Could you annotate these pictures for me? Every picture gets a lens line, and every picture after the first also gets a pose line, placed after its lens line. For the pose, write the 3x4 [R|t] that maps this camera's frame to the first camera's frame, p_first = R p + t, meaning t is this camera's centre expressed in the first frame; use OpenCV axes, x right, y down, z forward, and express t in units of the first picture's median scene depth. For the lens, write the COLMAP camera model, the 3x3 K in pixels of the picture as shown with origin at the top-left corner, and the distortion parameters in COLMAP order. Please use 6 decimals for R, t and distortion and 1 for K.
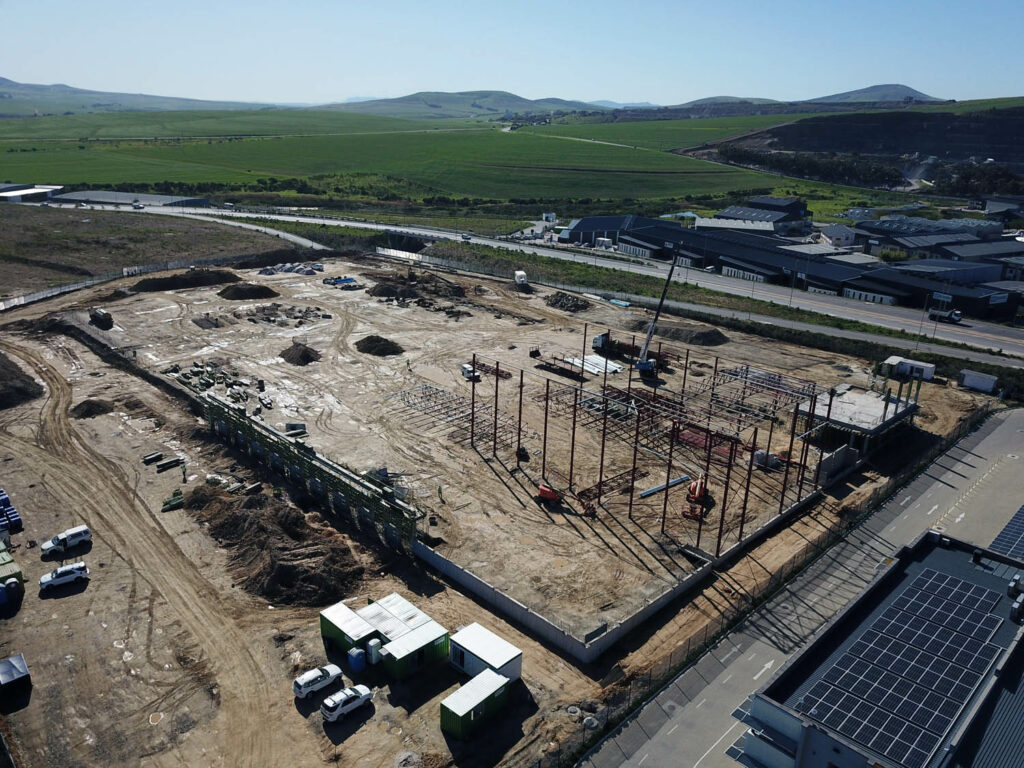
lens RADIAL K [[782.1, 0, 516.1], [0, 782.1, 384.6], [0, 0, 1]] dist [0.007469, -0.003444]
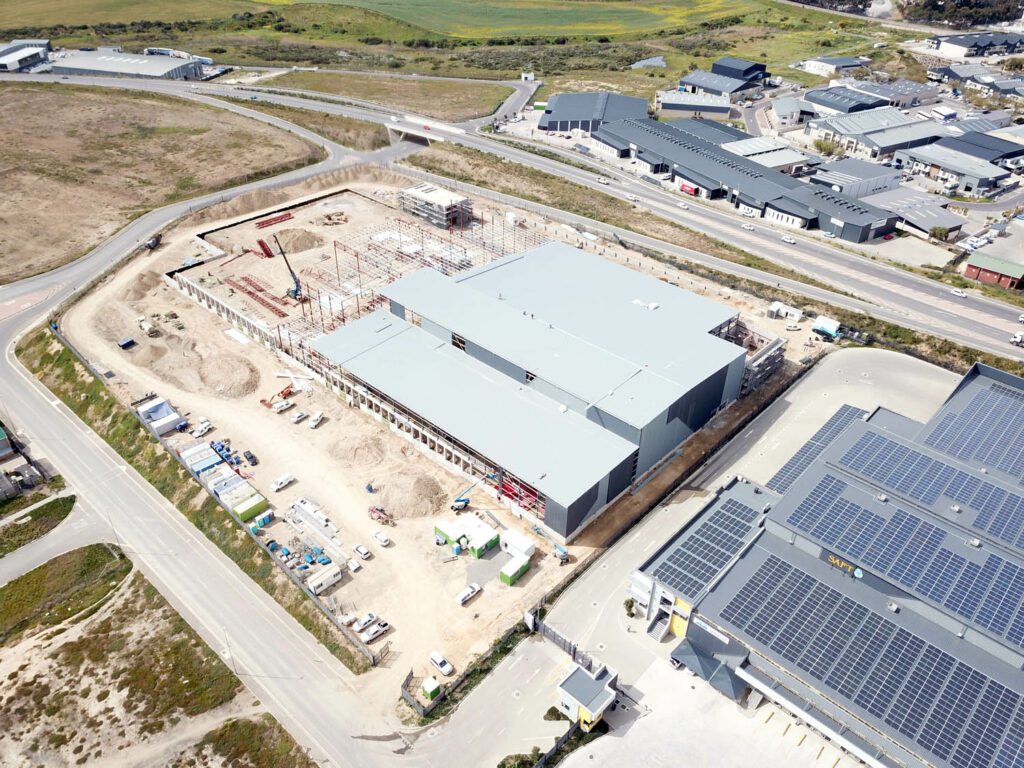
lens RADIAL K [[781.1, 0, 516.6], [0, 781.1, 383.4], [0, 0, 1]] dist [0.005811, 0.001207]
pose [[0.999252, -0.029072, 0.025489, -0.020865], [0.021231, 0.963554, 0.266670, -0.159589], [-0.032313, -0.265929, 0.963451, -0.228750]]
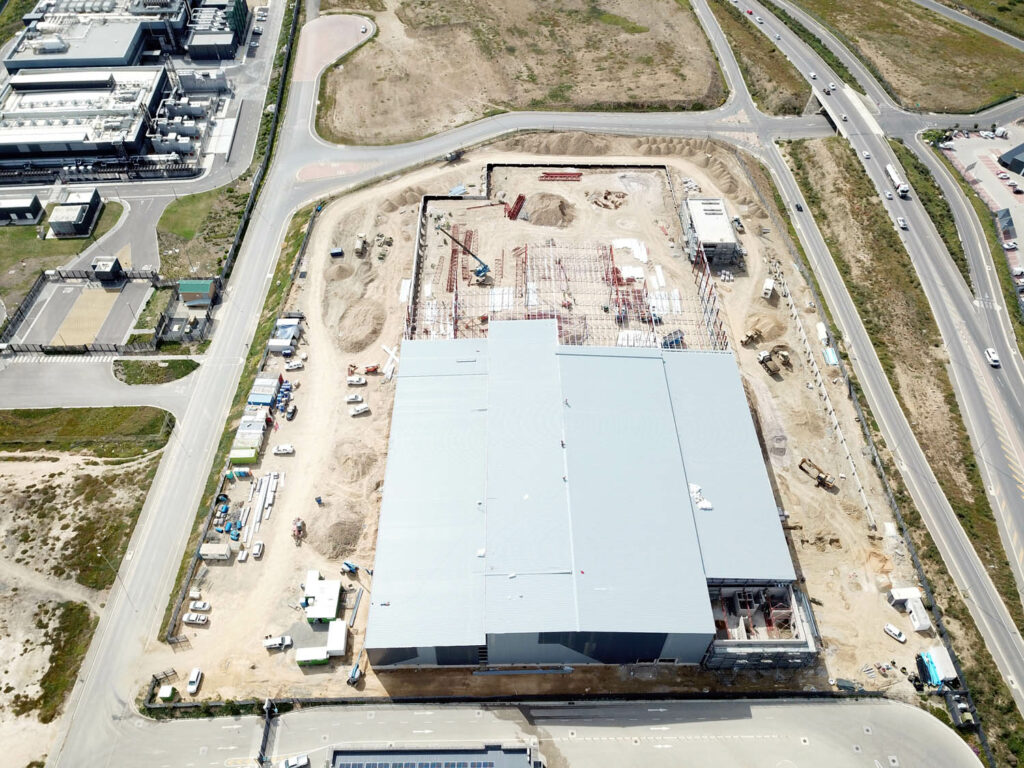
lens RADIAL K [[782.1, 0, 516.1], [0, 782.1, 384.6], [0, 0, 1]] dist [0.007469, -0.003444]
pose [[0.716524, 0.507319, -0.478770, 0.258482], [-0.226913, 0.818533, 0.527745, -0.387130], [0.659624, -0.269503, 0.701616, -0.008096]]
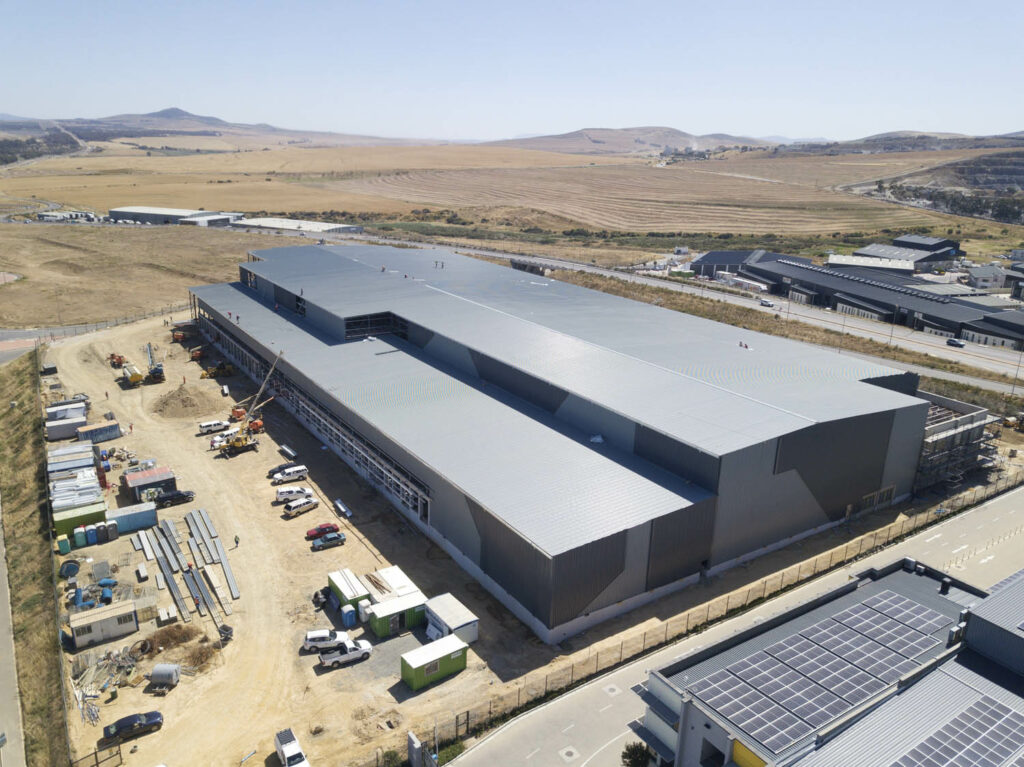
lens RADIAL K [[783.2, 0, 516.9], [0, 783.2, 384.6], [0, 0, 1]] dist [-0.000788, 0.010393]
pose [[0.980153, 0.056720, -0.189956, 0.060167], [-0.064514, 0.997300, -0.035096, 0.009332], [0.187452, 0.046654, 0.981165, -0.024728]]
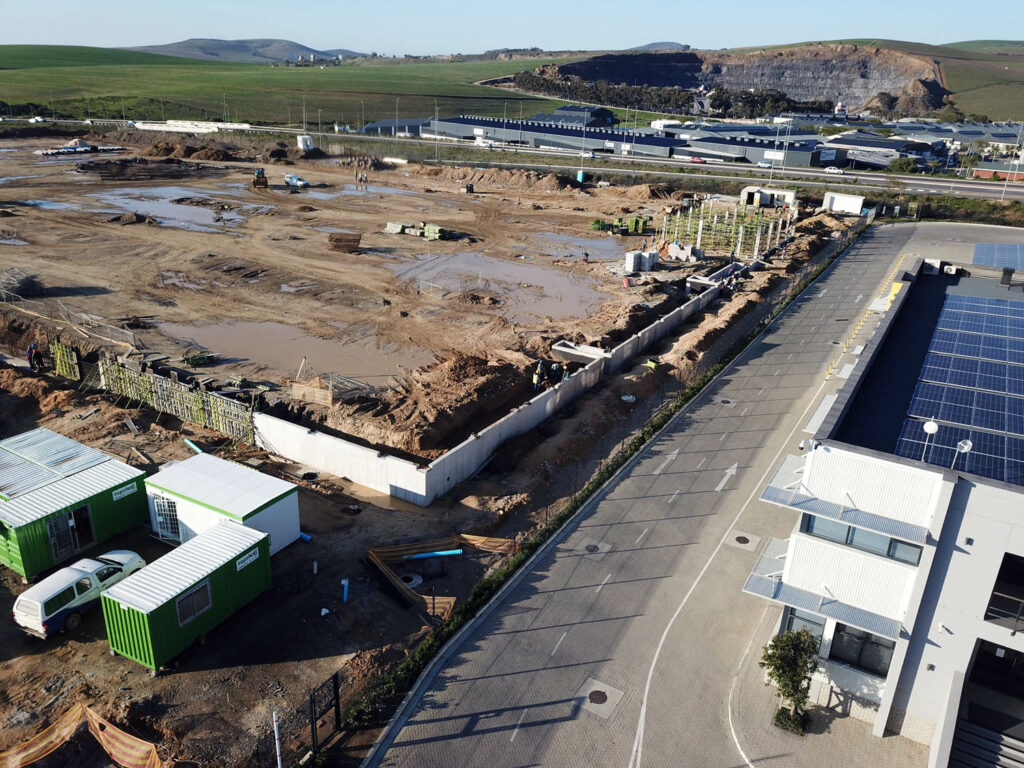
lens RADIAL K [[782.1, 0, 516.1], [0, 782.1, 384.6], [0, 0, 1]] dist [0.007469, -0.003444]
pose [[0.969619, -0.081830, 0.230527, 0.008352], [0.070571, 0.995895, 0.056684, 0.064151], [-0.234219, -0.038693, 0.971413, 0.119829]]
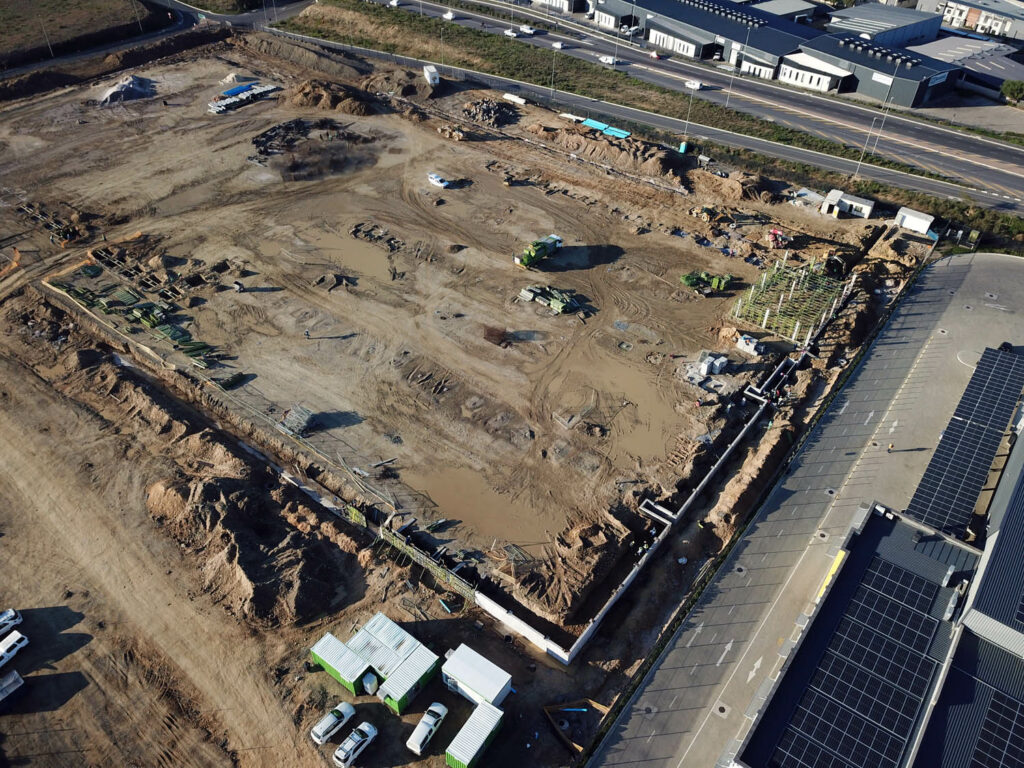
lens RADIAL K [[782.1, 0, 516.1], [0, 782.1, 384.6], [0, 0, 1]] dist [0.007469, -0.003444]
pose [[0.991081, -0.093184, 0.095265, -0.012659], [0.051714, 0.927785, 0.369513, -0.107122], [-0.122818, -0.361291, 0.924329, 0.036806]]
